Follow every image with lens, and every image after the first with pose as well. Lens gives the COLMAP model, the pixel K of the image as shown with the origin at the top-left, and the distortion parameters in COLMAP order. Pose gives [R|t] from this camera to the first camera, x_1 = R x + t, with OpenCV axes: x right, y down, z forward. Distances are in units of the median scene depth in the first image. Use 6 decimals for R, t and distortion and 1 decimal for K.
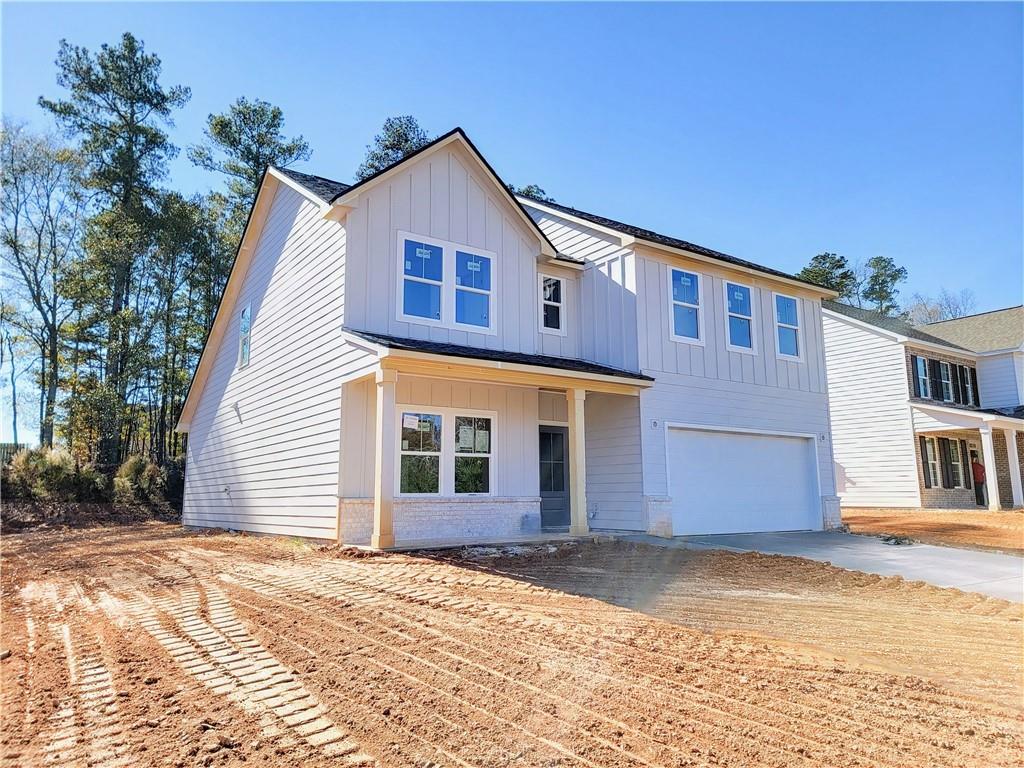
lens RADIAL K [[712.0, 0, 511.2], [0, 712.0, 382.7], [0, 0, 1]] dist [0.086466, 0.000464]
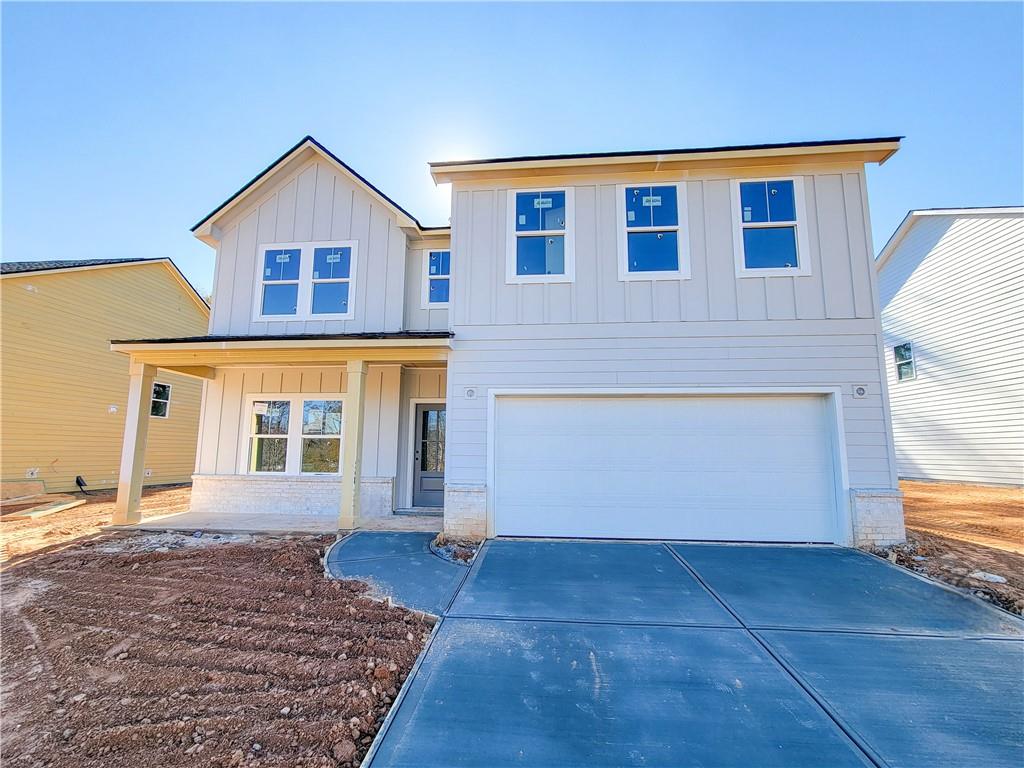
lens RADIAL K [[408.2, 0, 528.0], [0, 408.2, 398.5], [0, 0, 1]] dist [-0.004646, -0.000037]
pose [[0.767182, -0.068026, -0.637812, 0.556302], [0.091518, 0.995796, 0.003874, 0.070412], [0.634868, -0.061343, 0.770182, 0.722715]]
